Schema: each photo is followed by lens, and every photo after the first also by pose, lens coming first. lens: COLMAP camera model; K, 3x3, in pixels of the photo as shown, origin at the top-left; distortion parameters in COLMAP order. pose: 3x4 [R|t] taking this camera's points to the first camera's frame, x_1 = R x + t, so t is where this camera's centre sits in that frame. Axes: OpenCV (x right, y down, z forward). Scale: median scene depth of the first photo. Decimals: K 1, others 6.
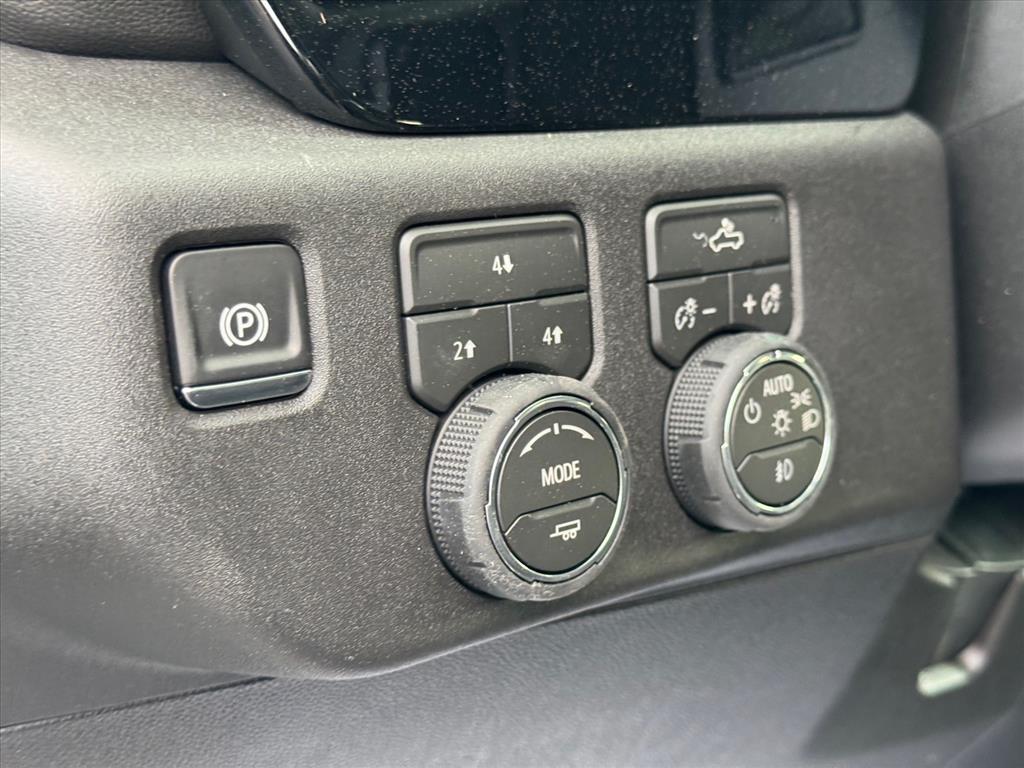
lens RADIAL K [[1451.3, 0, 513.3], [0, 1451.3, 389.0], [0, 0, 1]] dist [0.110612, -0.127087]
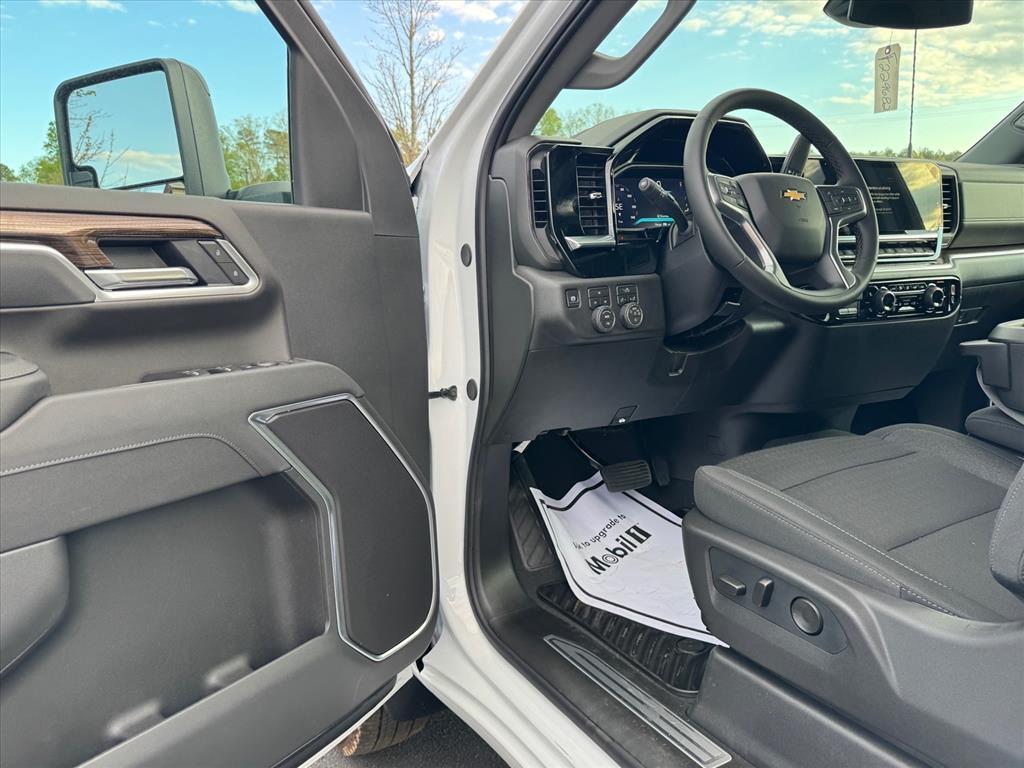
lens RADIAL K [[735.8, 0, 512.0], [0, 735.8, 384.0], [0, 0, 1]] dist [0.003409, -0.002086]
pose [[0.997702, -0.036306, -0.057199, -0.246941], [0.033145, 0.997921, -0.055277, 0.569278], [0.059087, 0.053254, 0.996831, -2.797563]]
